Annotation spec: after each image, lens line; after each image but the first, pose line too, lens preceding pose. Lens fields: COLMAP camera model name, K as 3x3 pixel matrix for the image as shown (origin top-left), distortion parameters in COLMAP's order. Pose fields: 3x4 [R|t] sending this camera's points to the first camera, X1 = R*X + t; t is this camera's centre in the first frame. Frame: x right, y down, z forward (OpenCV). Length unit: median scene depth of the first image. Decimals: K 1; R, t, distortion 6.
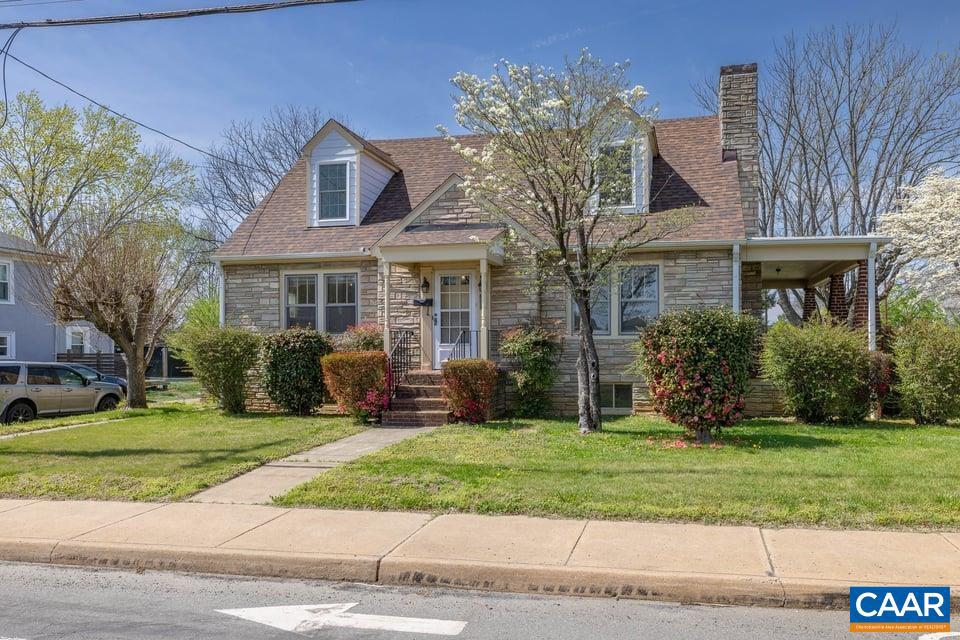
lens RADIAL K [[737.0, 0, 481.7], [0, 737.0, 357.2], [0, 0, 1]] dist [-0.006397, -0.001101]
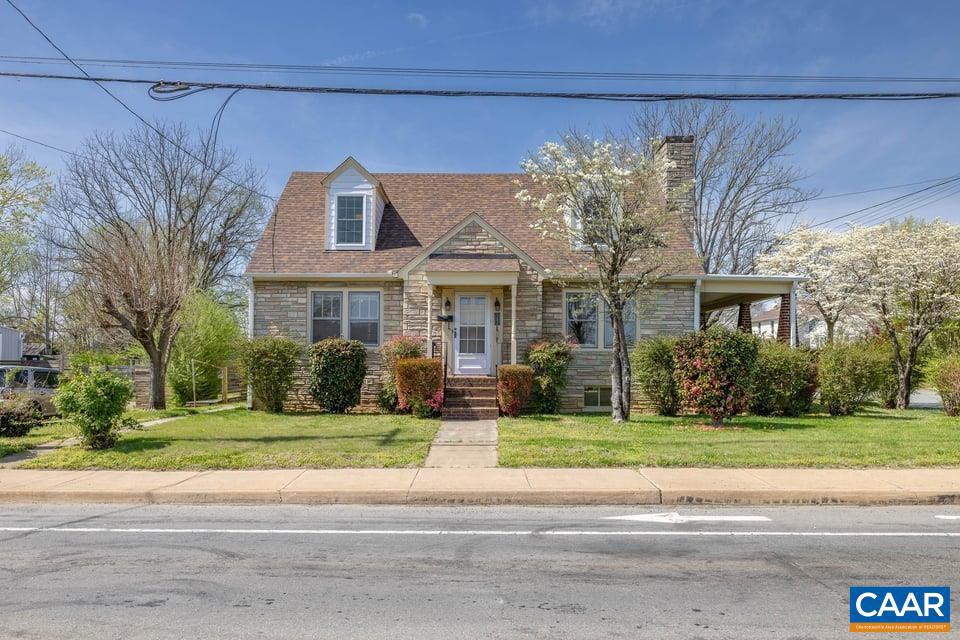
lens RADIAL K [[731.9, 0, 410.7], [0, 731.9, 362.5], [0, 0, 1]] dist [-0.002988, 0.000275]
pose [[0.982209, 0.010395, 0.187503, -0.341719], [-0.007939, 0.999873, -0.013844, 0.013103], [-0.187623, 0.012109, 0.982166, -0.145186]]
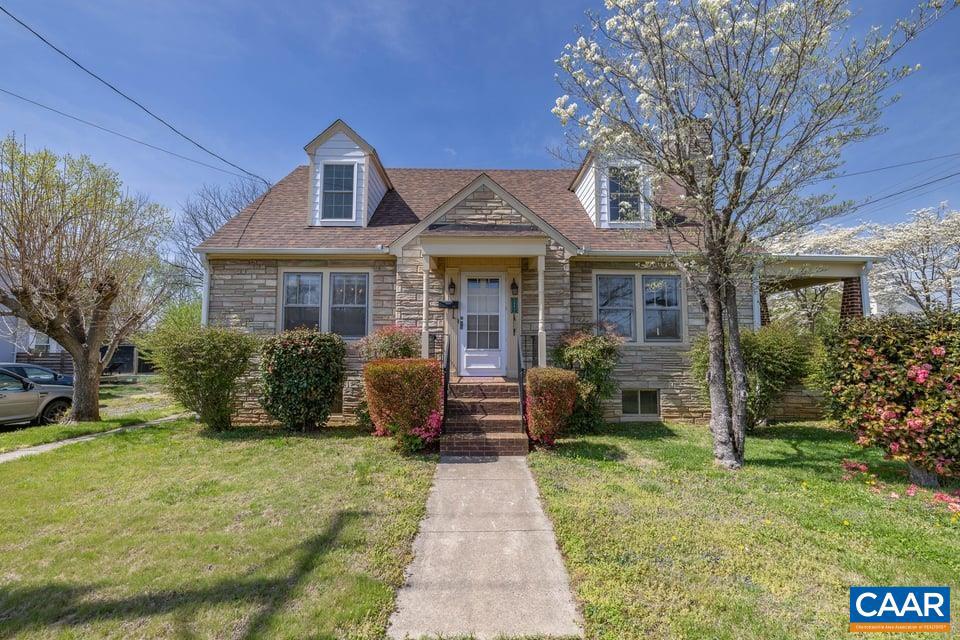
lens RADIAL K [[419.0, 0, 462.6], [0, 419.0, 320.9], [0, 0, 1]] dist [0.001941, 0.000378]
pose [[0.969809, 0.023763, 0.242705, -0.184049], [-0.004716, 0.996882, -0.078760, -0.011370], [-0.243820, 0.075237, 0.966898, 0.462229]]
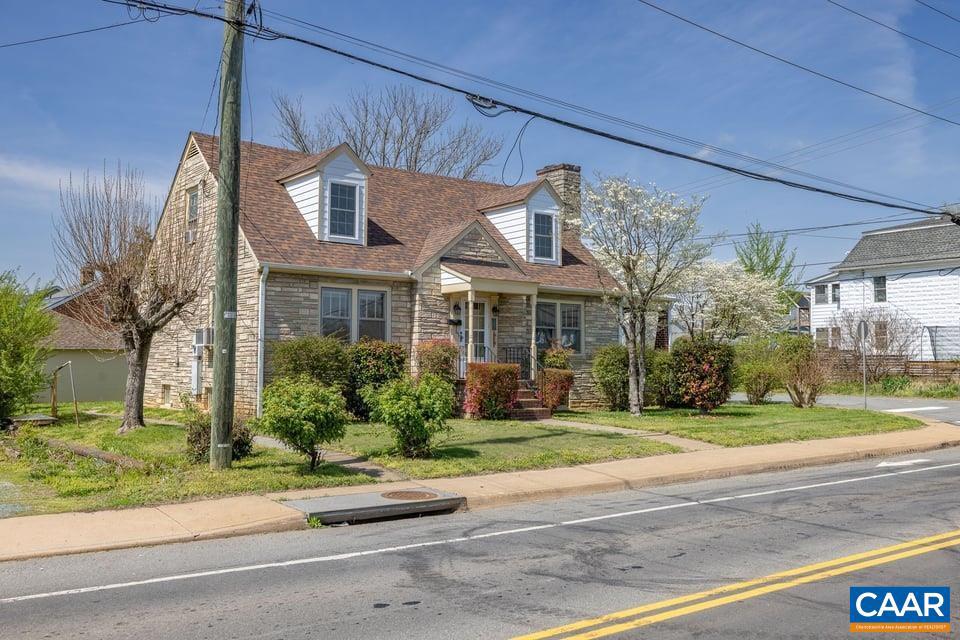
lens RADIAL K [[938.6, 0, 480.0], [0, 938.6, 320.0], [0, 0, 1]] dist [0.009423, -0.000174]
pose [[0.618723, 0.047265, 0.784186, -1.199470], [0.000780, 0.998151, -0.060776, 0.014065], [-0.785609, 0.038215, 0.617542, 0.025187]]
